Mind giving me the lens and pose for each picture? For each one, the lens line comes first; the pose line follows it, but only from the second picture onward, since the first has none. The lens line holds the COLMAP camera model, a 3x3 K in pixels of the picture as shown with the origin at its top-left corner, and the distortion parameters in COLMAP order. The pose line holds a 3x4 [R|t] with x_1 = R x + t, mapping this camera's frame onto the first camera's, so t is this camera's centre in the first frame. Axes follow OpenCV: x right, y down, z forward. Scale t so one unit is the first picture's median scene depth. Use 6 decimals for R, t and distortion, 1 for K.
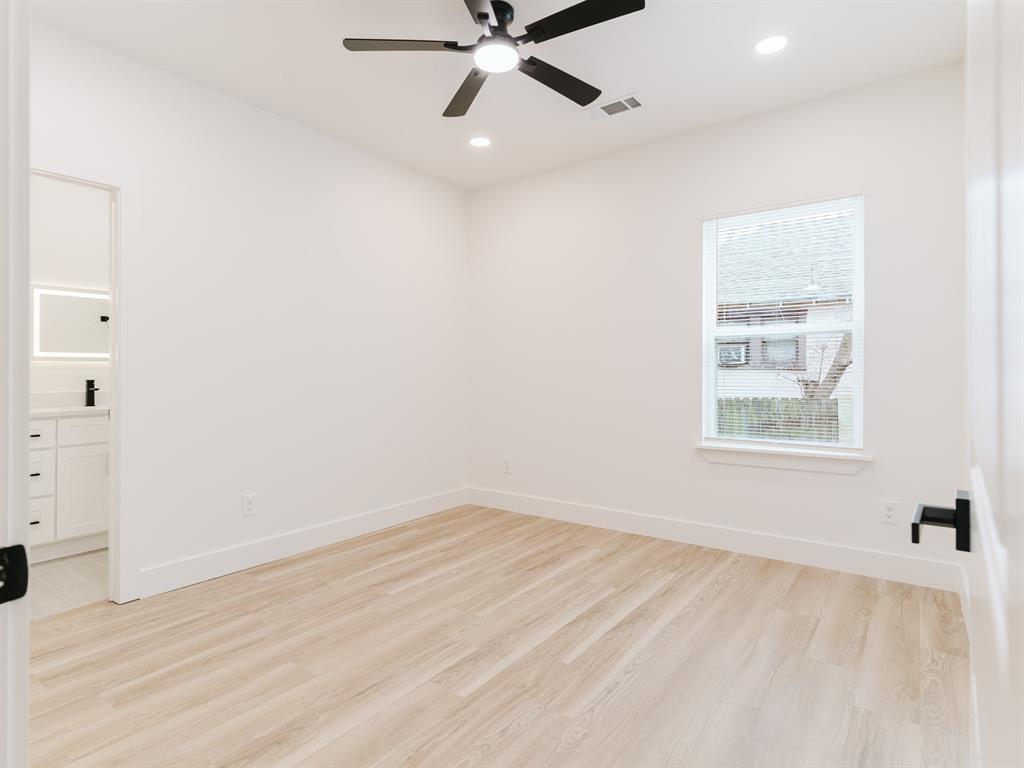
lens RADIAL K [[550.5, 0, 502.1], [0, 550.5, 372.2], [0, 0, 1]] dist [0.000327, -0.000279]
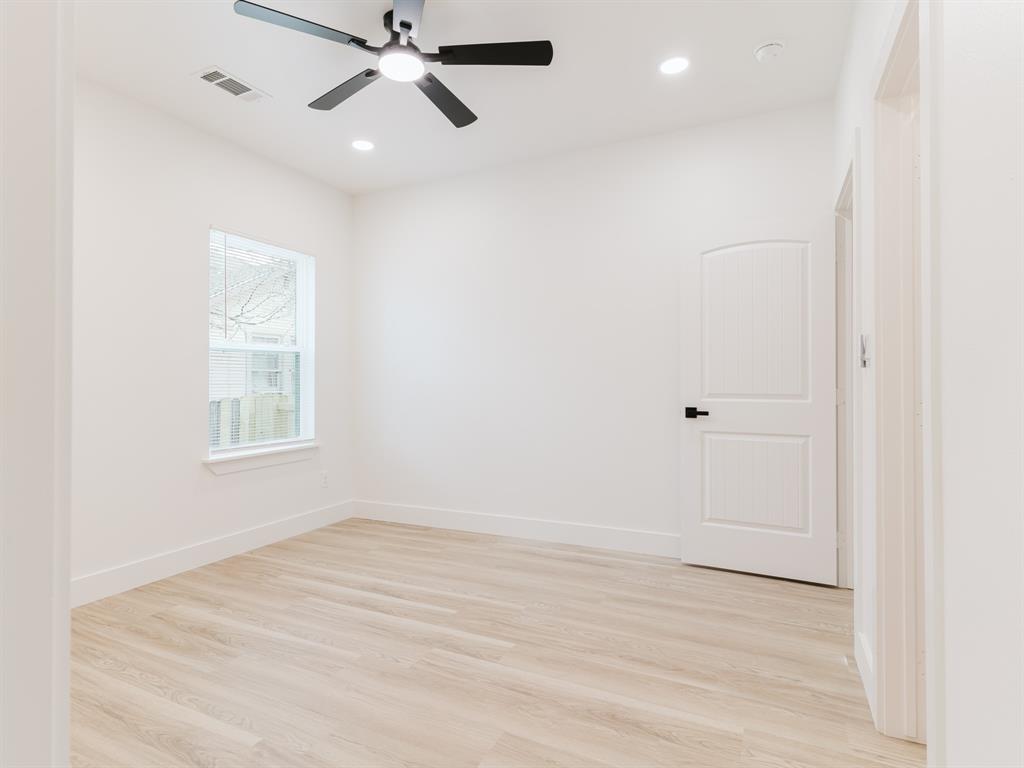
lens RADIAL K [[550.5, 0, 502.1], [0, 550.5, 372.2], [0, 0, 1]] dist [0.000327, -0.000279]
pose [[-0.183198, 0.021358, 0.982844, -0.824756], [0.006609, 0.999768, -0.020494, 0.002340], [-0.983054, 0.002741, -0.183297, 0.798797]]
